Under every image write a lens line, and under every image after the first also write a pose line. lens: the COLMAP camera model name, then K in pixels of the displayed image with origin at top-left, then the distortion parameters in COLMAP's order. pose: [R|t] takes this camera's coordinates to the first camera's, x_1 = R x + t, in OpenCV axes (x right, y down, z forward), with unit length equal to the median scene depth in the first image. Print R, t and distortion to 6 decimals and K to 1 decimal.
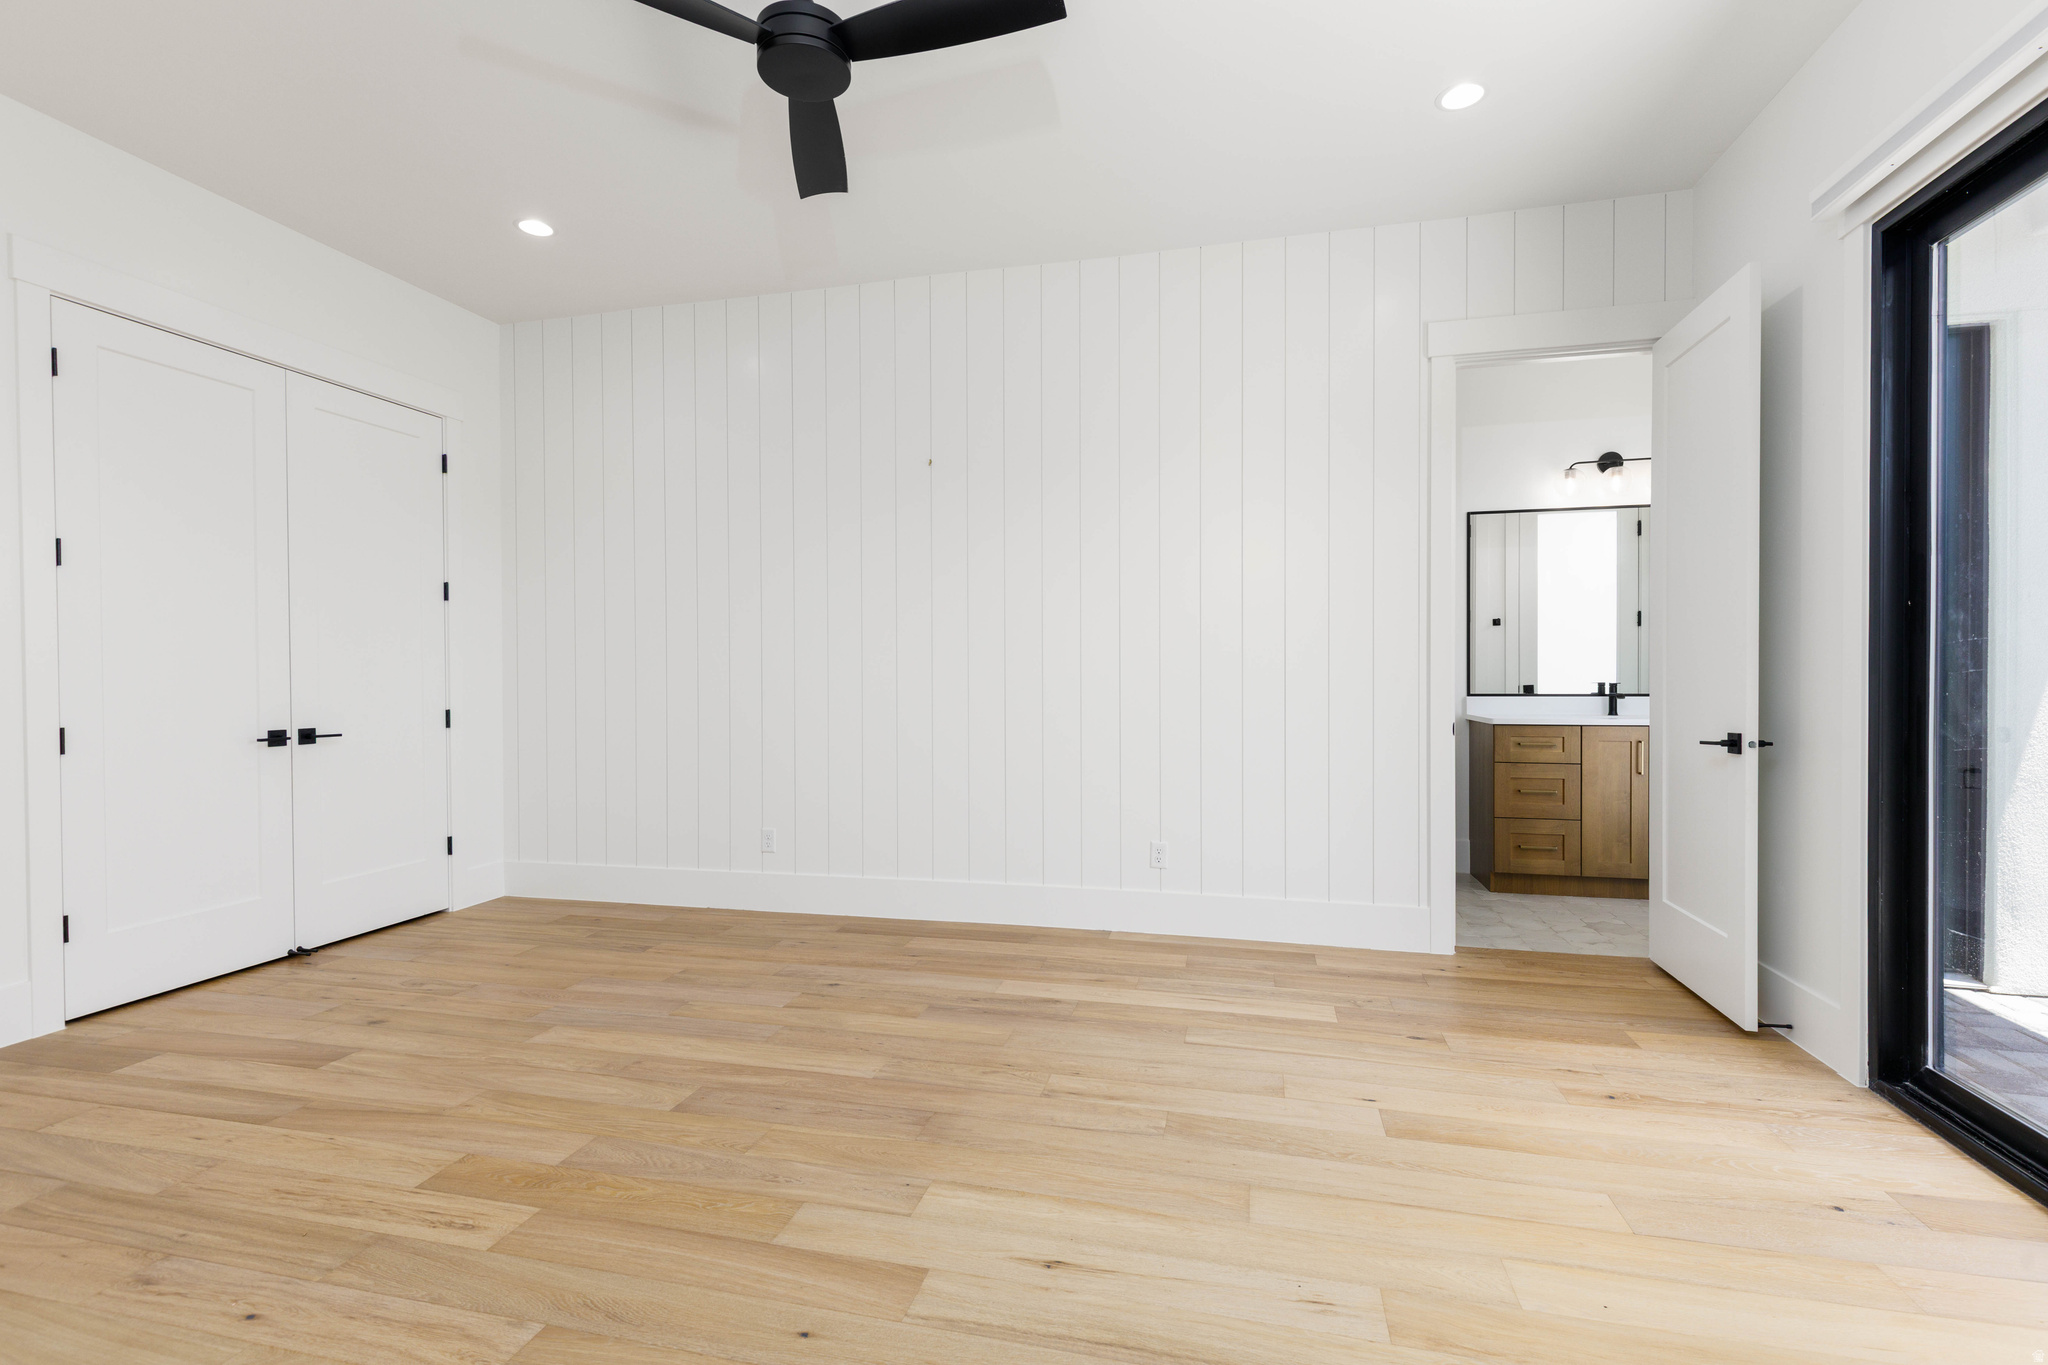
lens RADIAL K [[922.8, 0, 1033.5], [0, 922.8, 680.2], [0, 0, 1]] dist [0.001710, 0.000142]
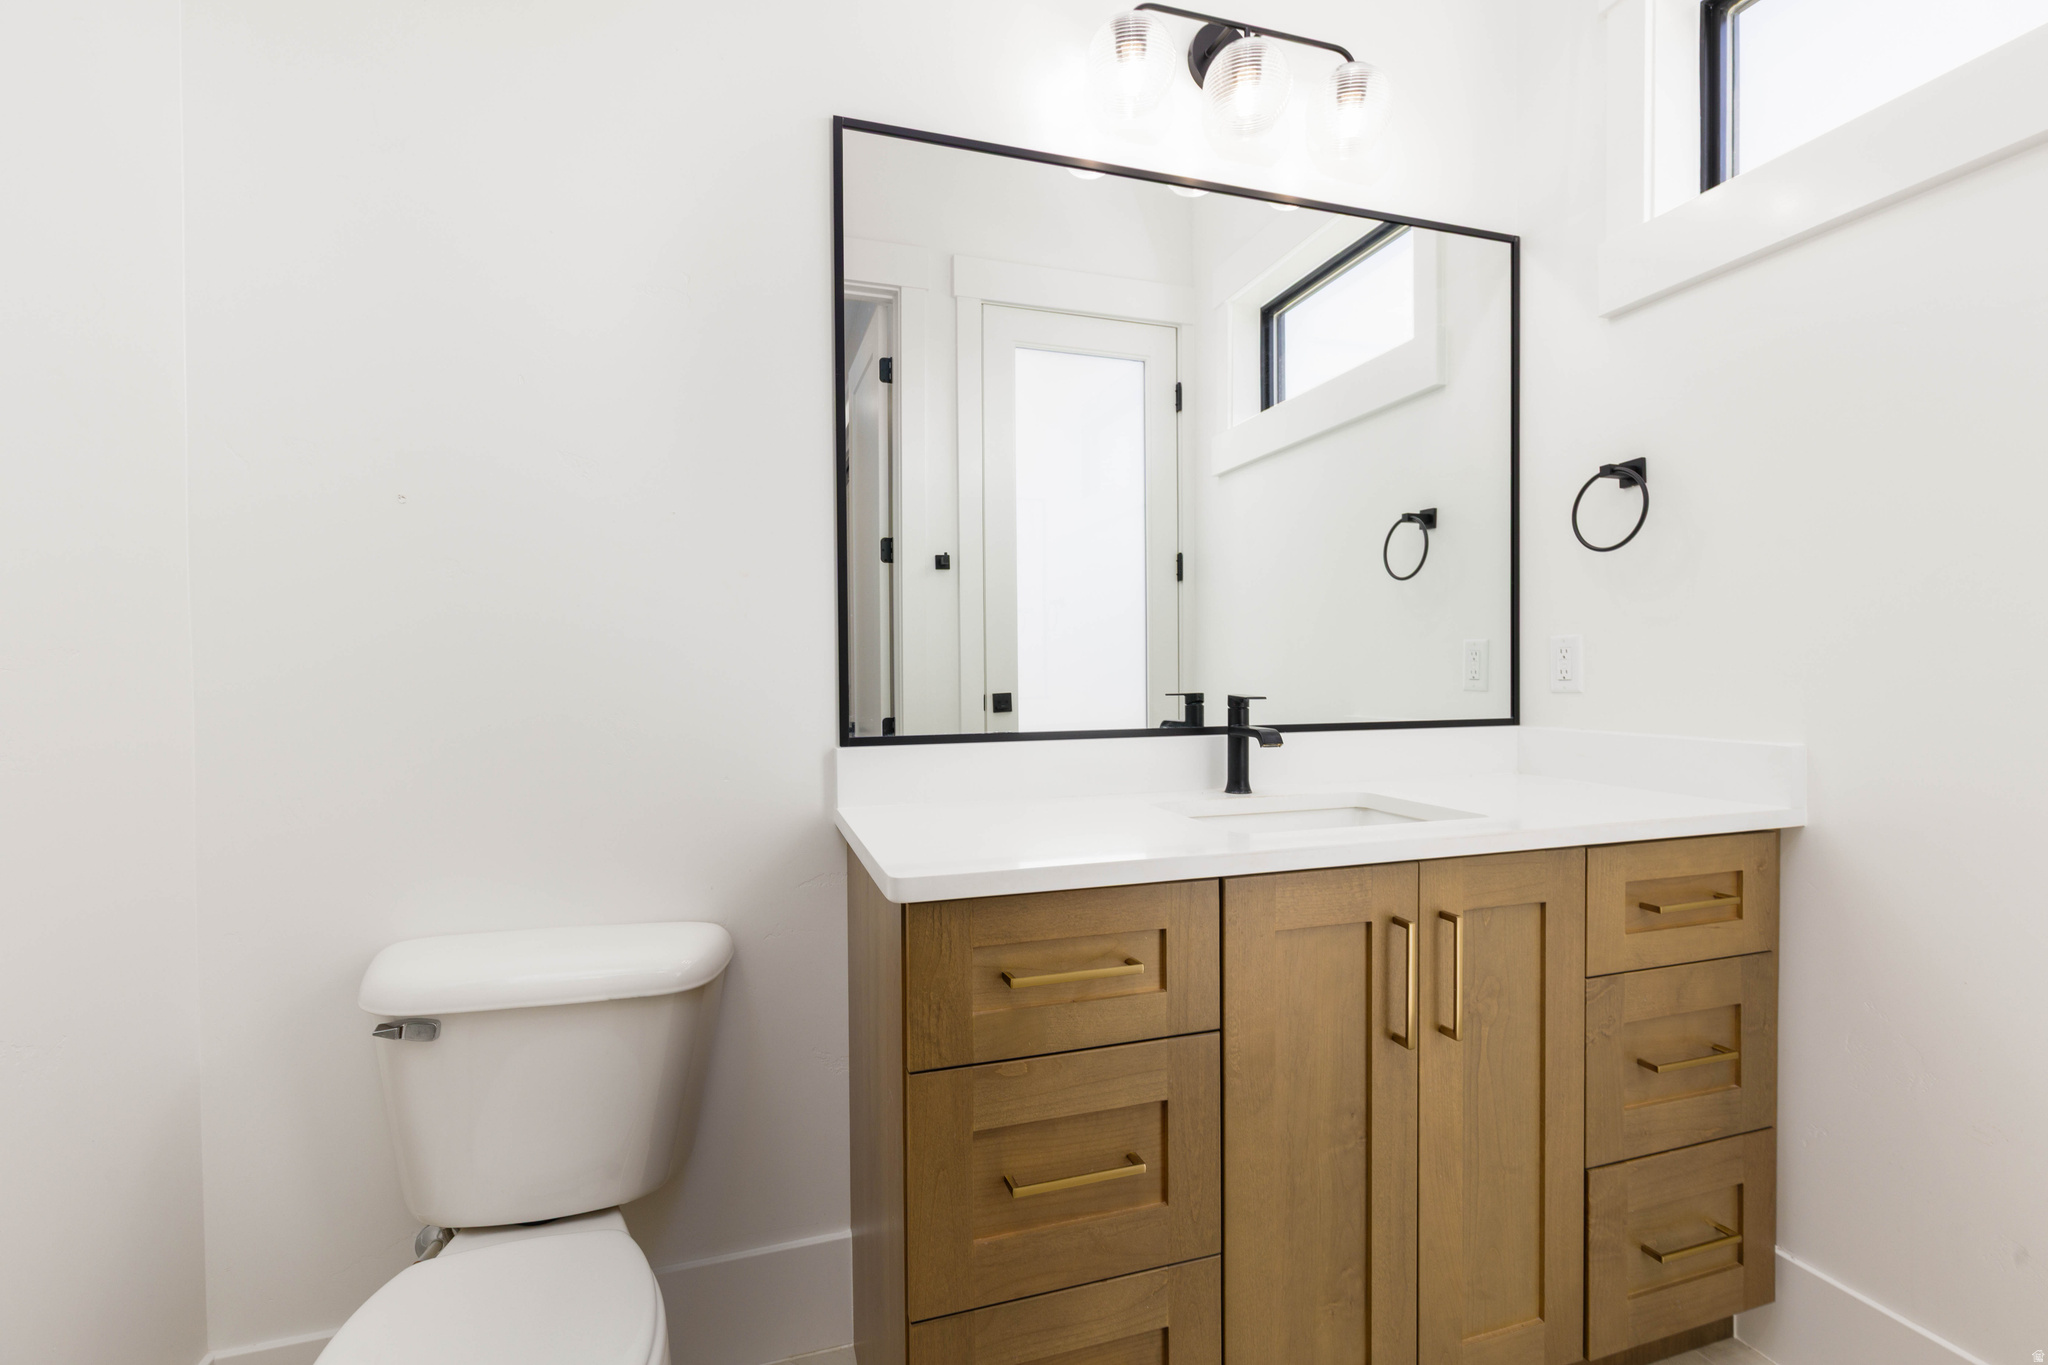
lens RADIAL K [[922.8, 0, 1033.5], [0, 922.8, 680.2], [0, 0, 1]] dist [0.001710, 0.000142]
pose [[0.853392, -0.009024, 0.521192, 0.412418], [0.005408, 0.999950, 0.008459, -0.006845], [-0.521242, -0.004400, 0.853398, 0.799731]]
